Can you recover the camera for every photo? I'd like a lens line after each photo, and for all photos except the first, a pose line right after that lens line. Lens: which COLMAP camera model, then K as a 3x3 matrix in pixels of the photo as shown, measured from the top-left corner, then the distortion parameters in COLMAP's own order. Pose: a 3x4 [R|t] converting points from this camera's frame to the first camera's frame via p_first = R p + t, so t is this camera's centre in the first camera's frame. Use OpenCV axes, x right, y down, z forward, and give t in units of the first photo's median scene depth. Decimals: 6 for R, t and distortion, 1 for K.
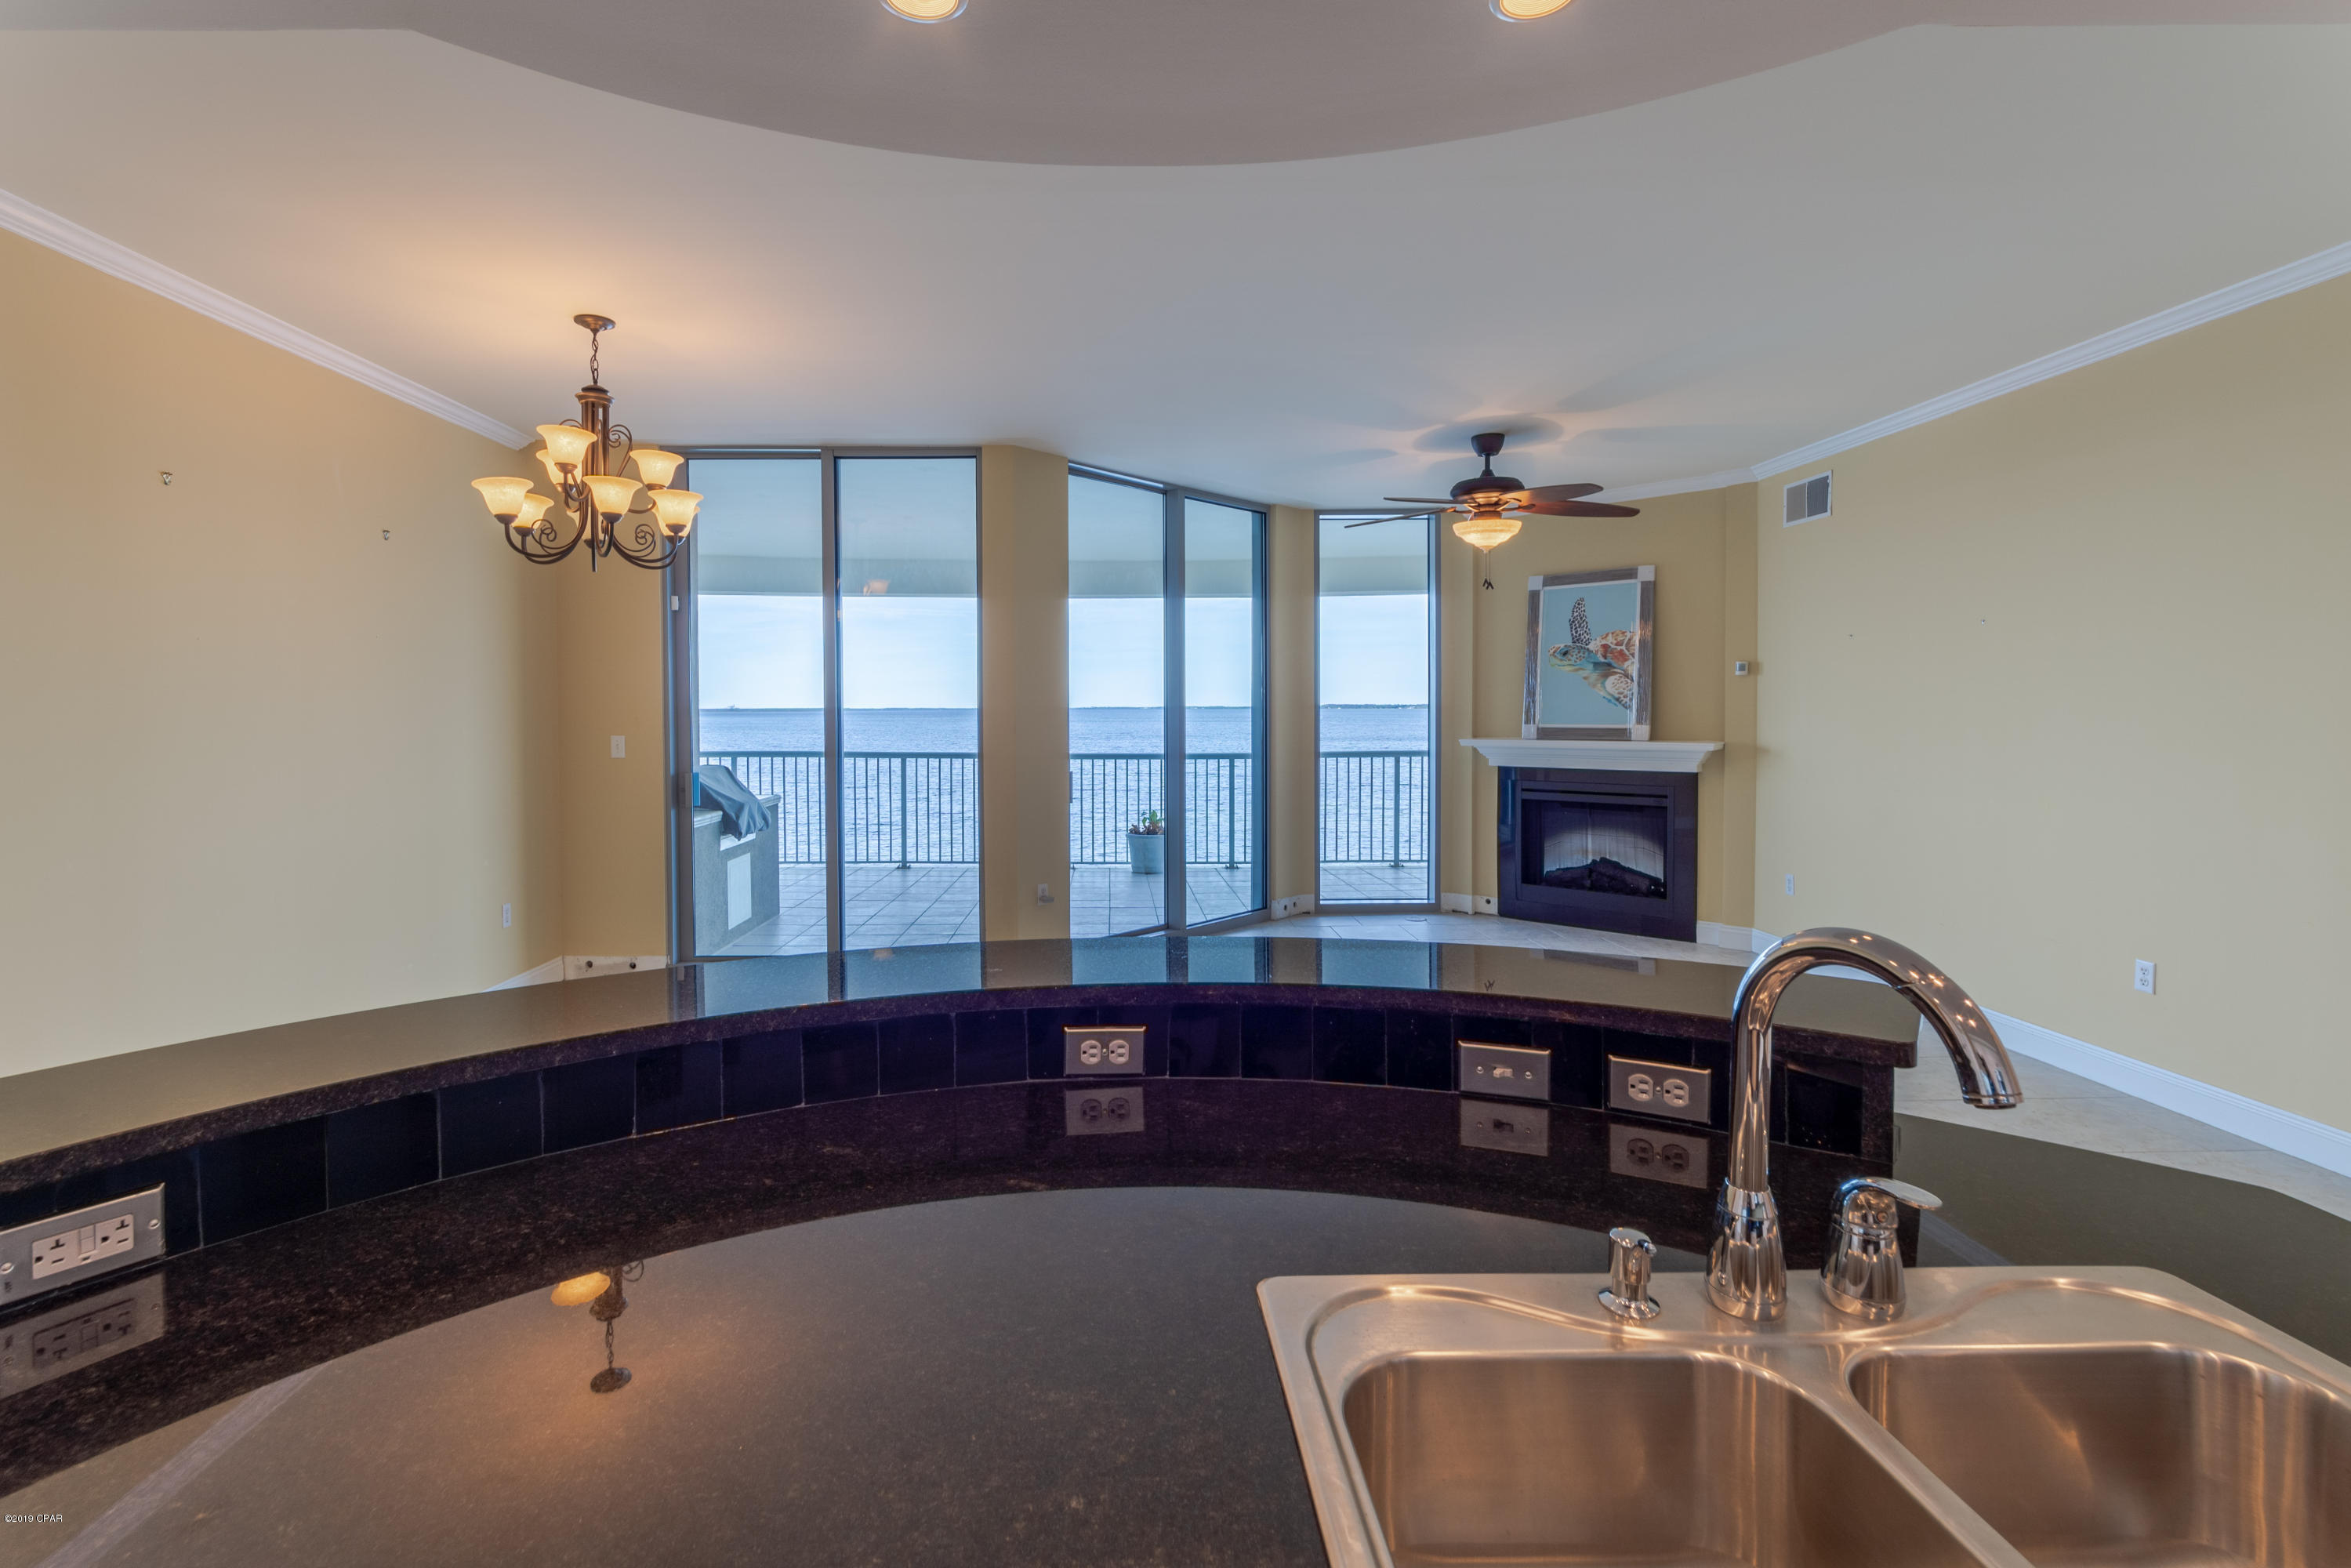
lens RADIAL K [[1085.8, 0, 1103.6], [0, 1085.8, 731.9], [0, 0, 1]] dist [-0.015505, -0.000609]
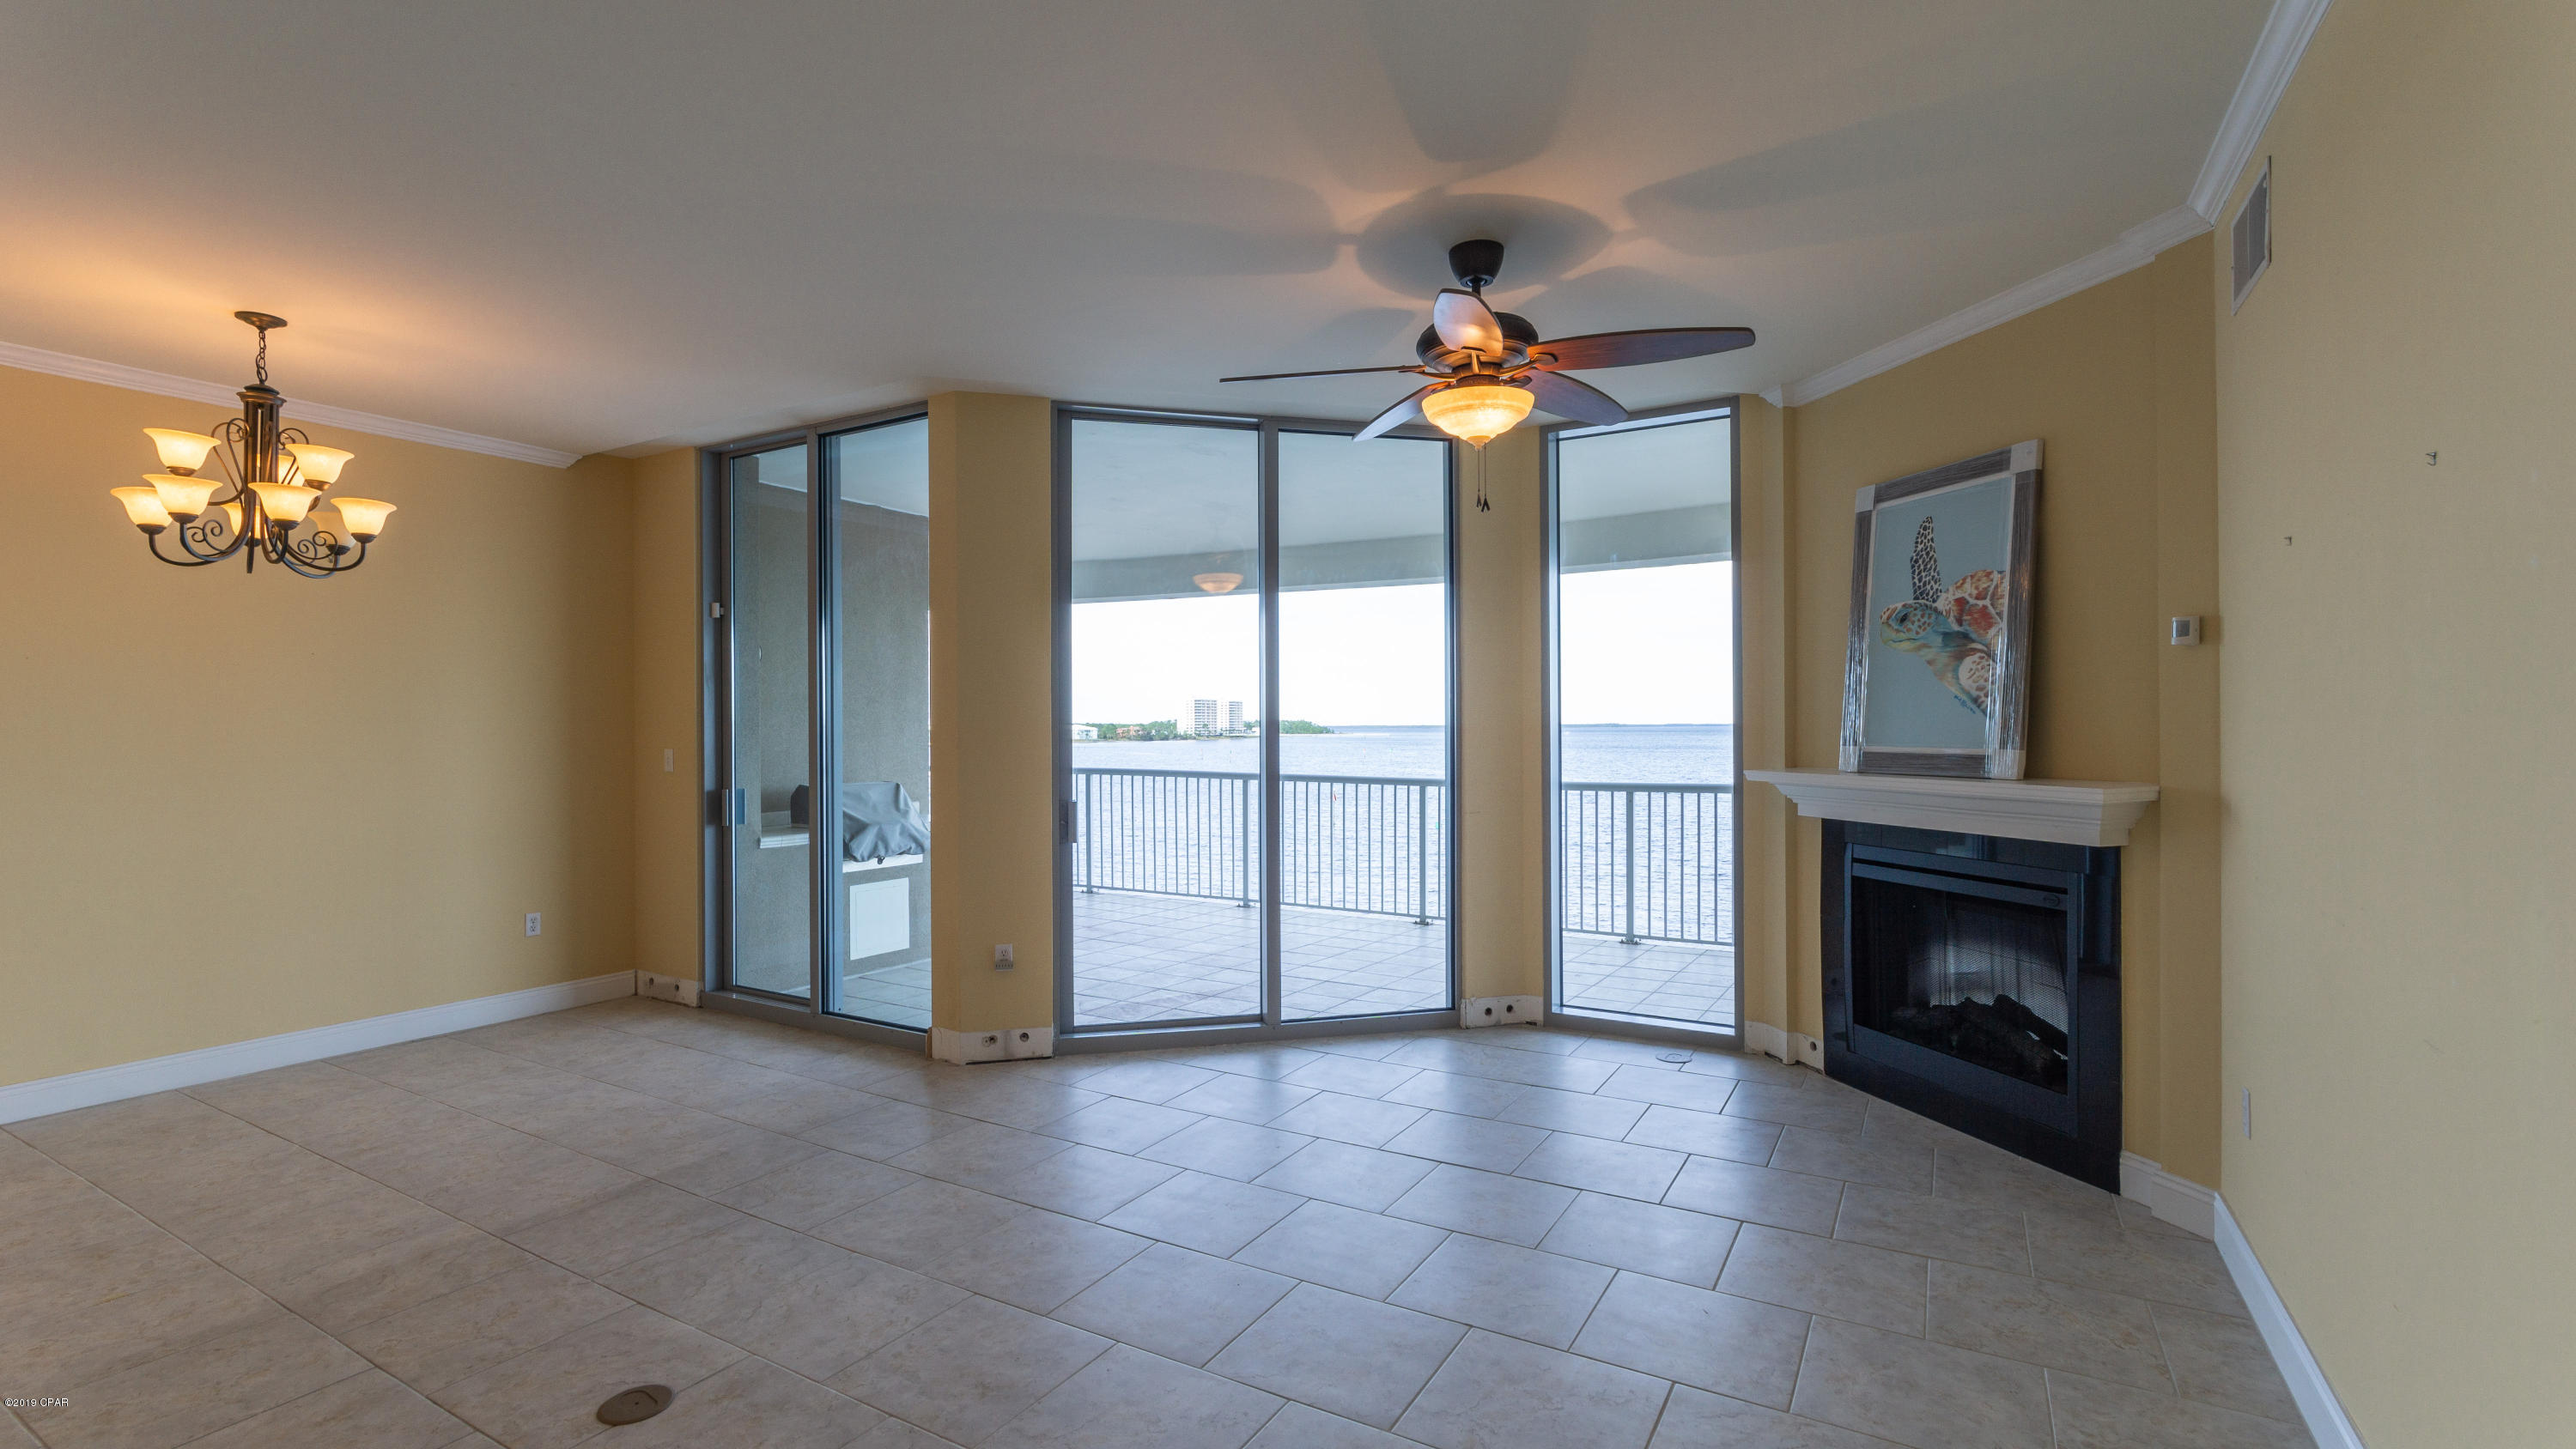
lens RADIAL K [[1154.0, 0, 1284.4], [0, 1154.0, 727.7], [0, 0, 1]] dist [-0.002681, 0.000682]
pose [[0.852960, 0.000895, -0.521976, 0.483037], [-0.011578, 0.999785, -0.017205, -0.003059], [0.521848, 0.020719, 0.852787, 0.342237]]
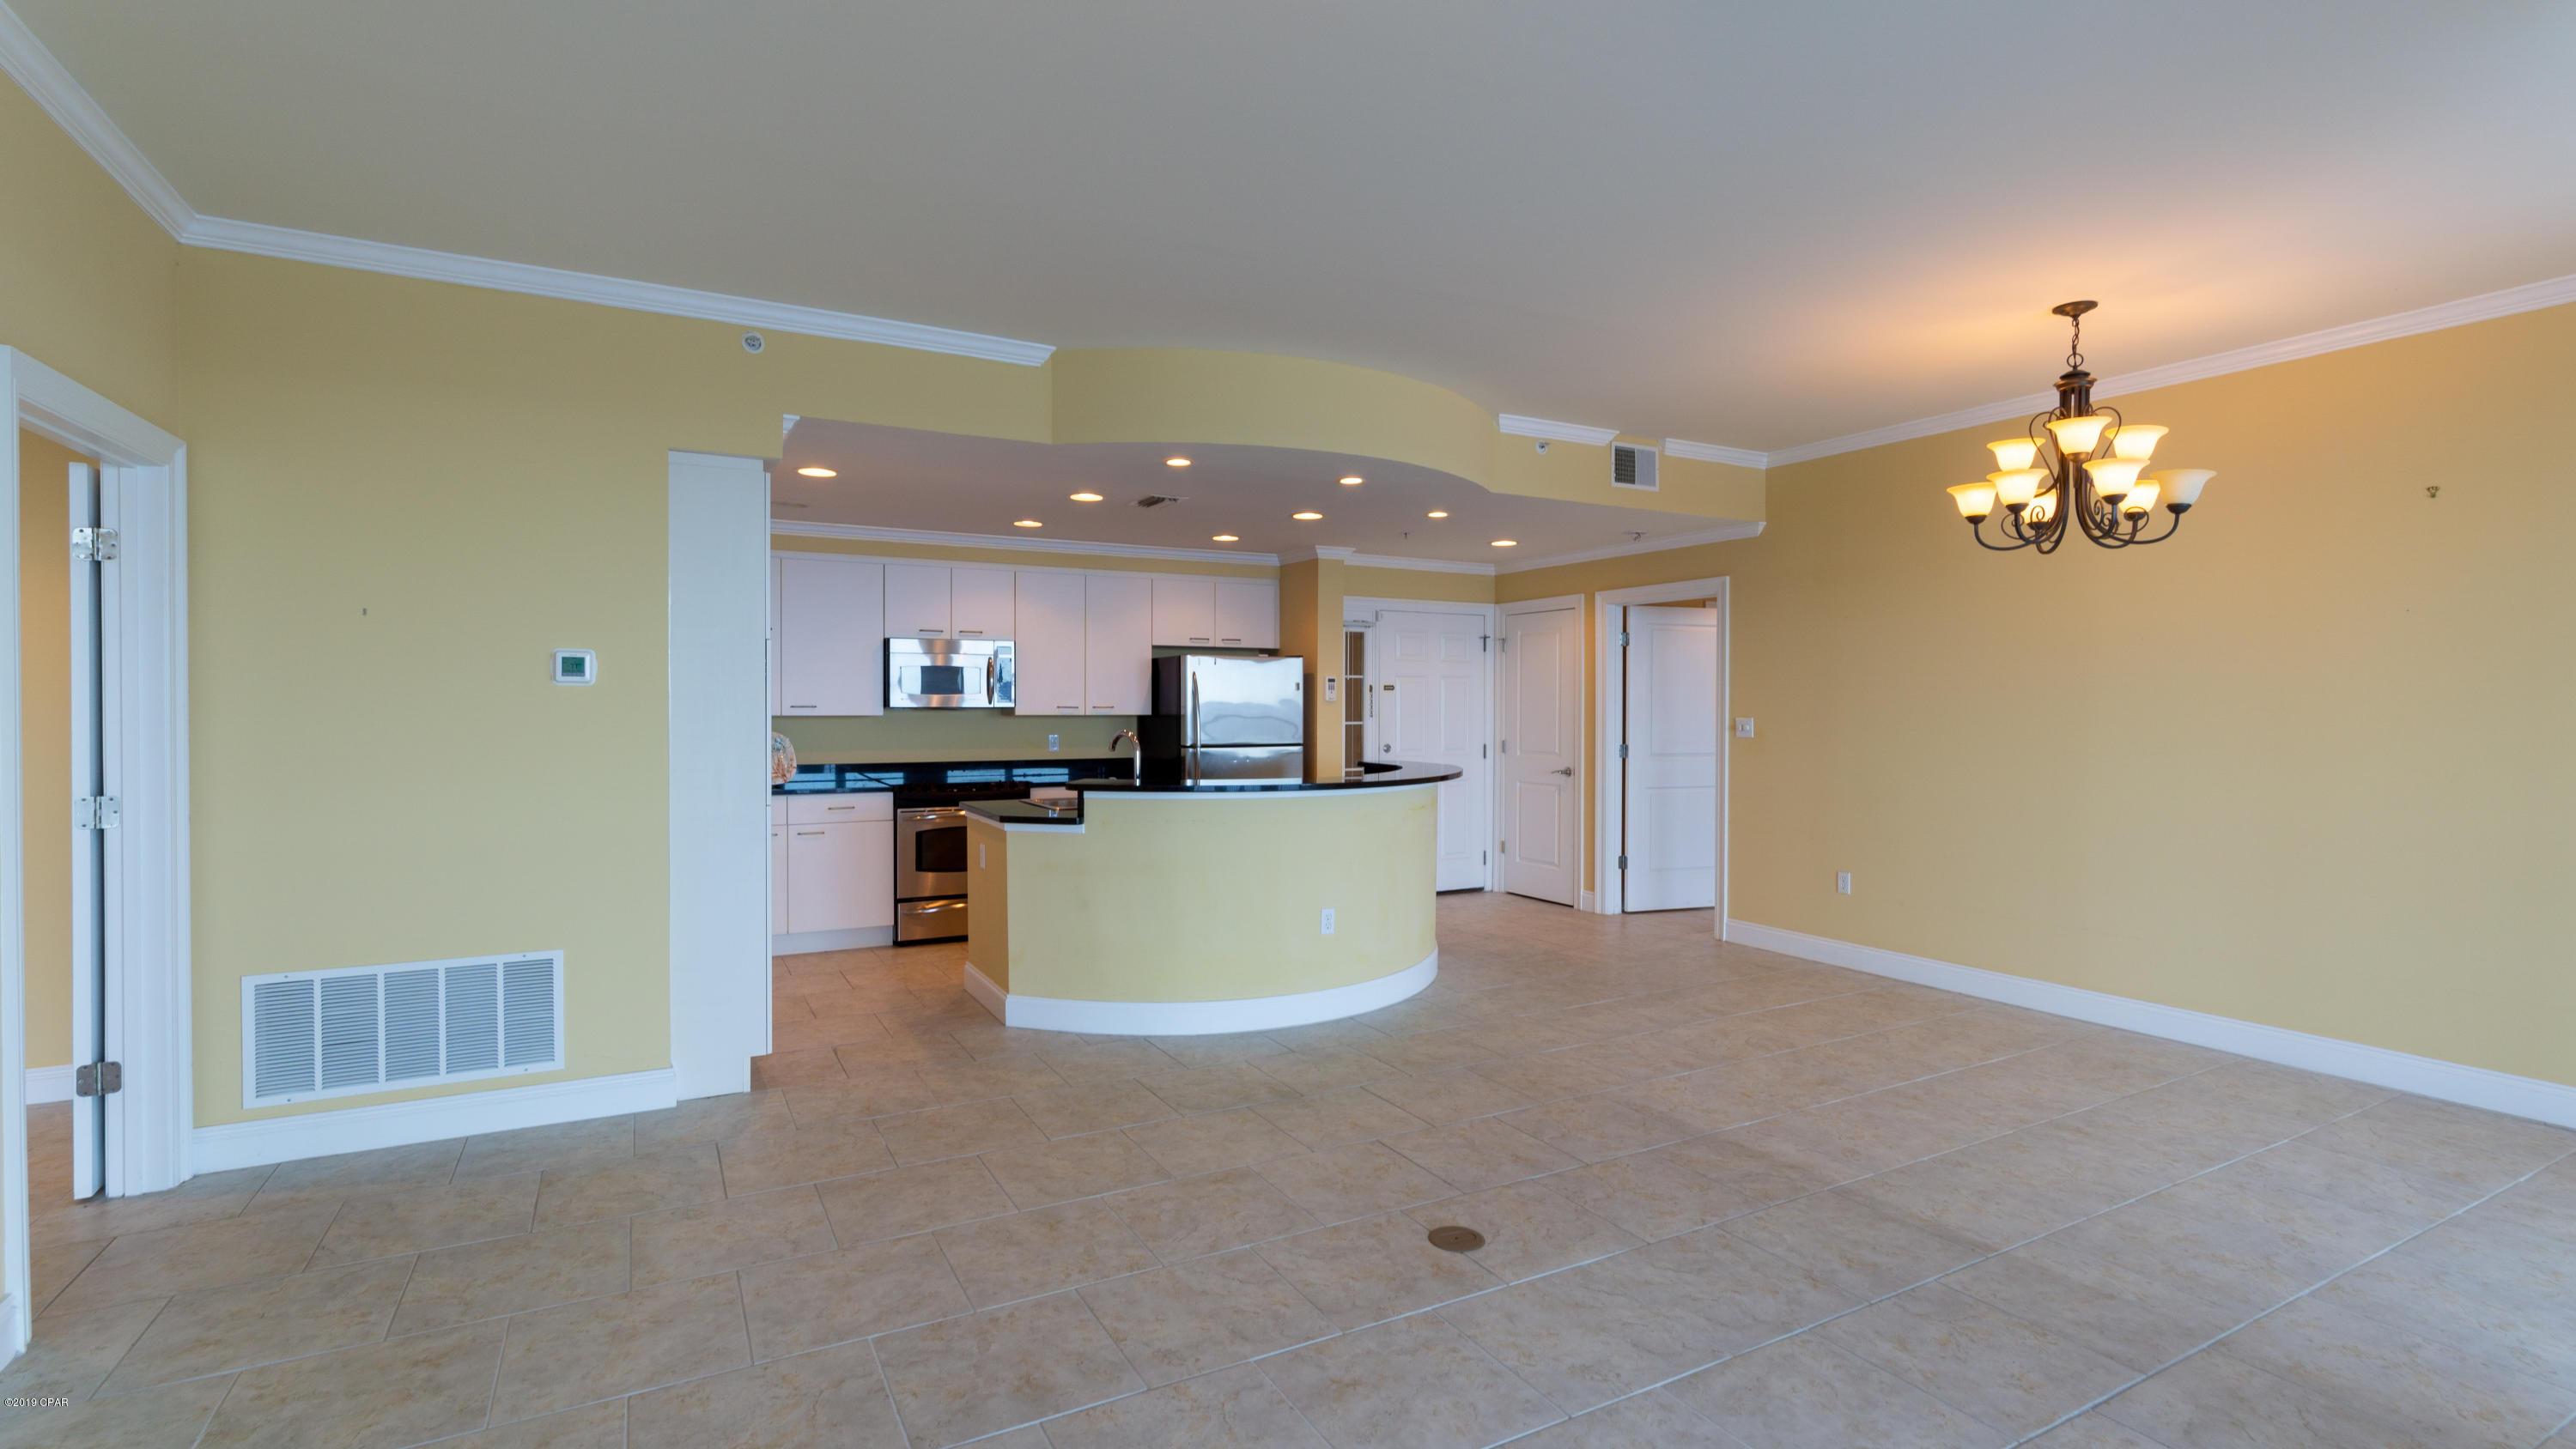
lens RADIAL K [[1154.0, 0, 1306.3], [0, 1154.0, 703.4], [0, 0, 1]] dist [-0.002681, 0.000682]
pose [[-0.871526, -0.002081, -0.490346, 0.390467], [-0.016098, 0.999573, 0.024370, -0.012206], [0.490086, 0.029133, -0.871187, 0.908639]]
